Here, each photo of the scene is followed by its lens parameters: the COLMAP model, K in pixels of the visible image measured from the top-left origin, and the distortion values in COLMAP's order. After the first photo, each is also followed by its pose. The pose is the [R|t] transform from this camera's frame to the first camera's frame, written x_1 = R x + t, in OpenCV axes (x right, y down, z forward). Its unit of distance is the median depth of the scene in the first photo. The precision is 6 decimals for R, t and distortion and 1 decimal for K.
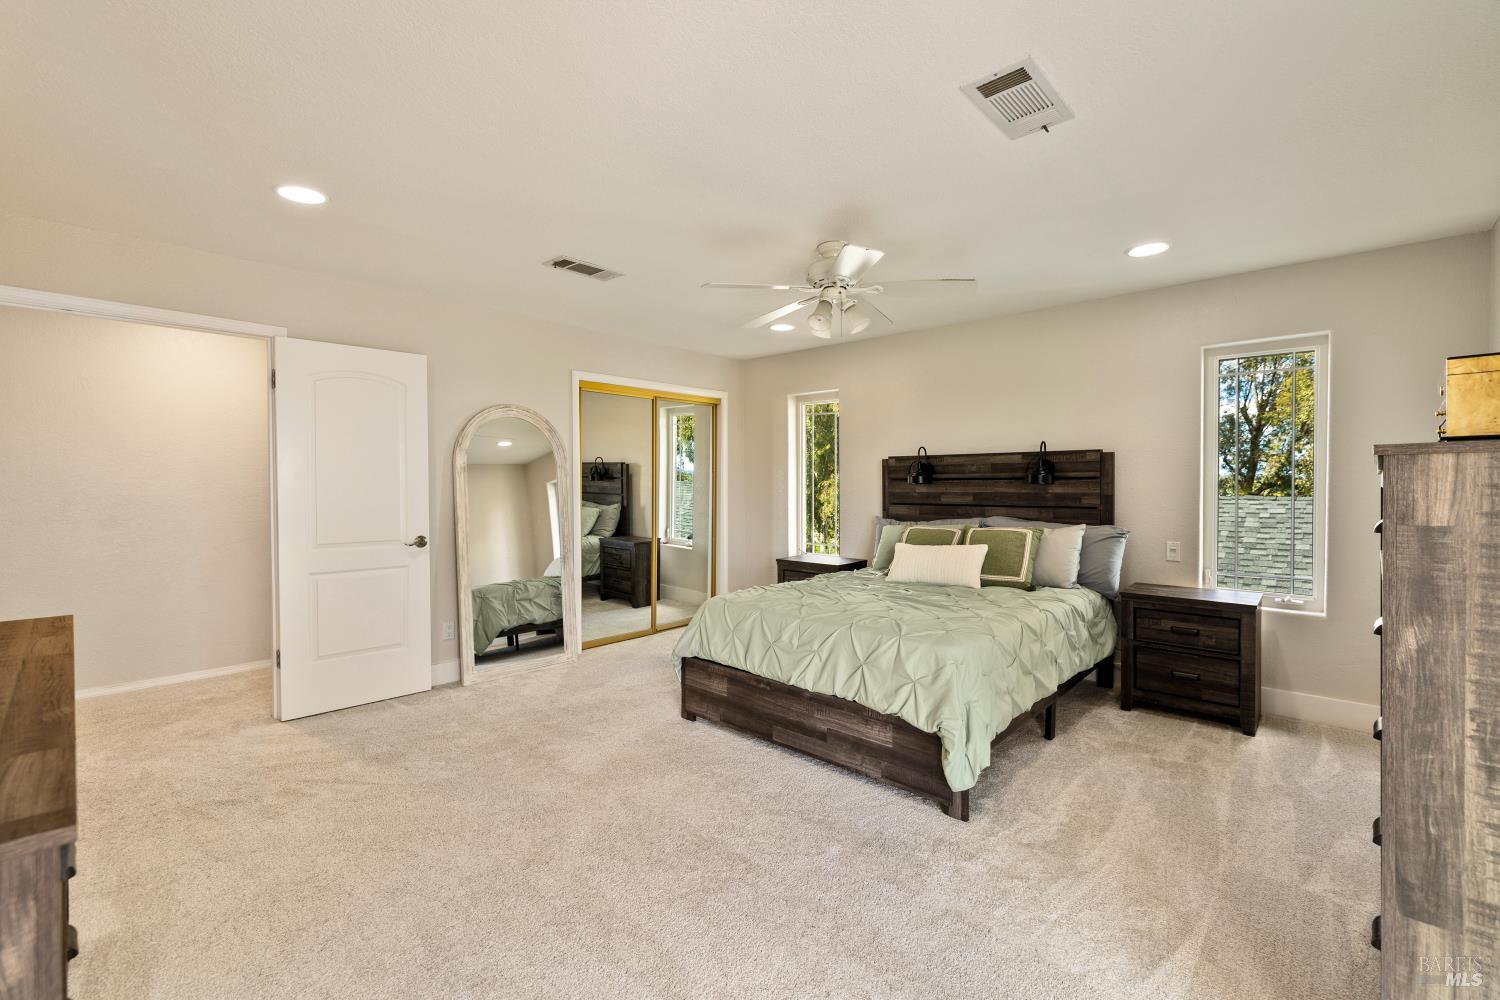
lens RADIAL K [[654.6, 0, 759.4], [0, 654.6, 497.5], [0, 0, 1]] dist [0.004285, -0.000052]
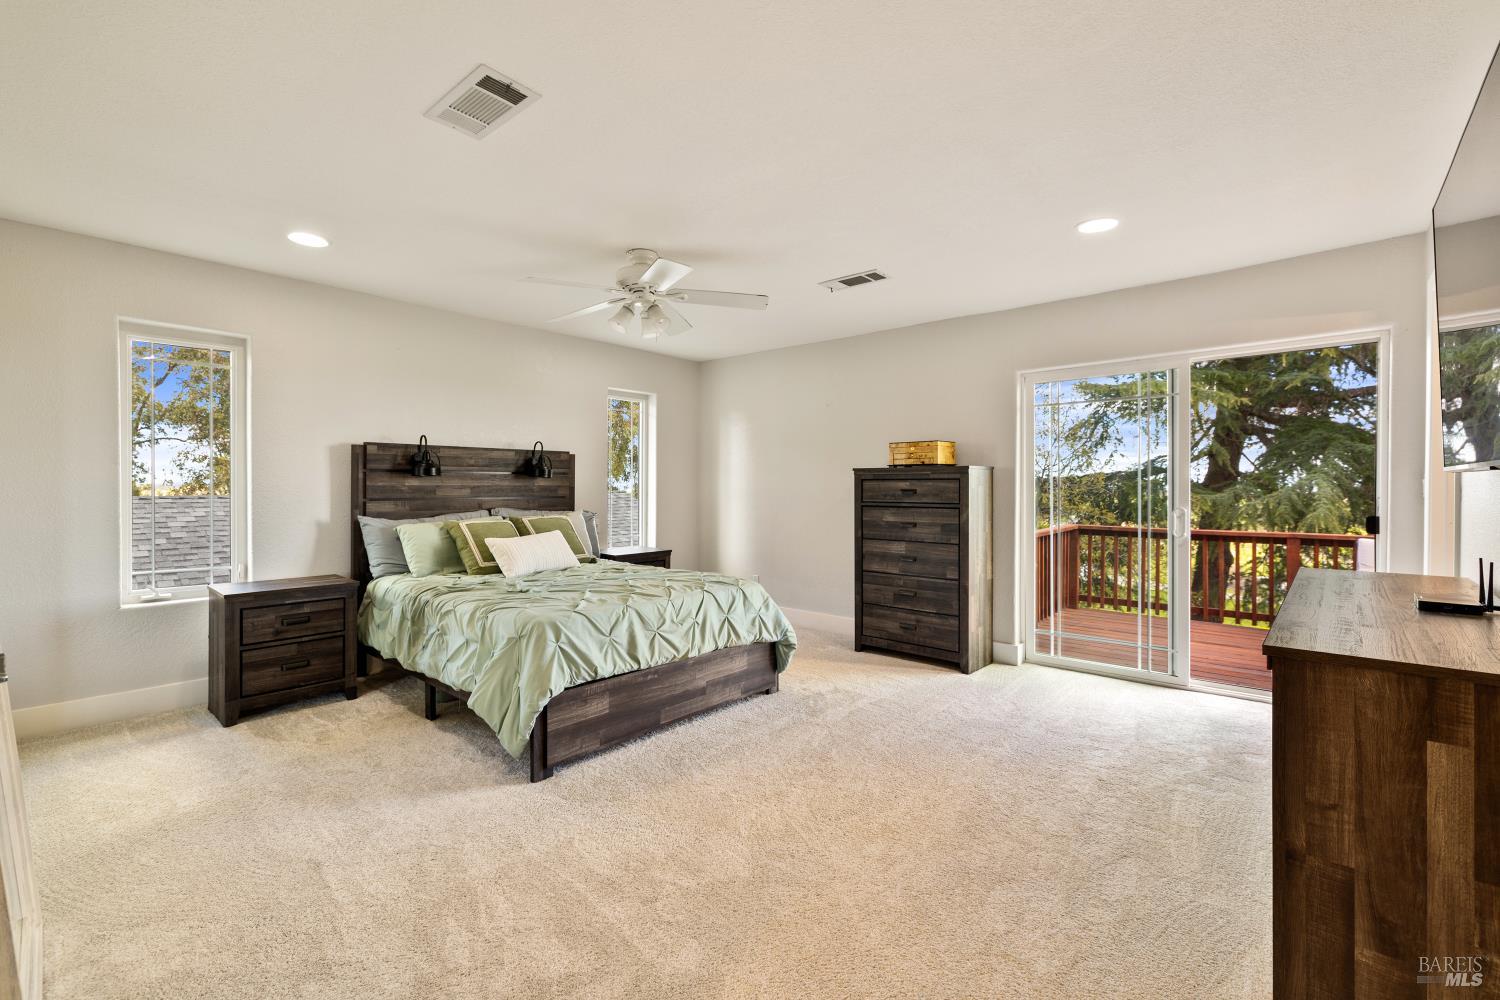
lens RADIAL K [[654.6, 0, 749.7], [0, 654.6, 487.8], [0, 0, 1]] dist [0.004285, -0.000052]
pose [[-0.016623, -0.010713, 0.999804, -0.775327], [0.011839, 0.999870, 0.010910, -0.011167], [-0.999792, 0.012019, -0.016494, 0.663222]]
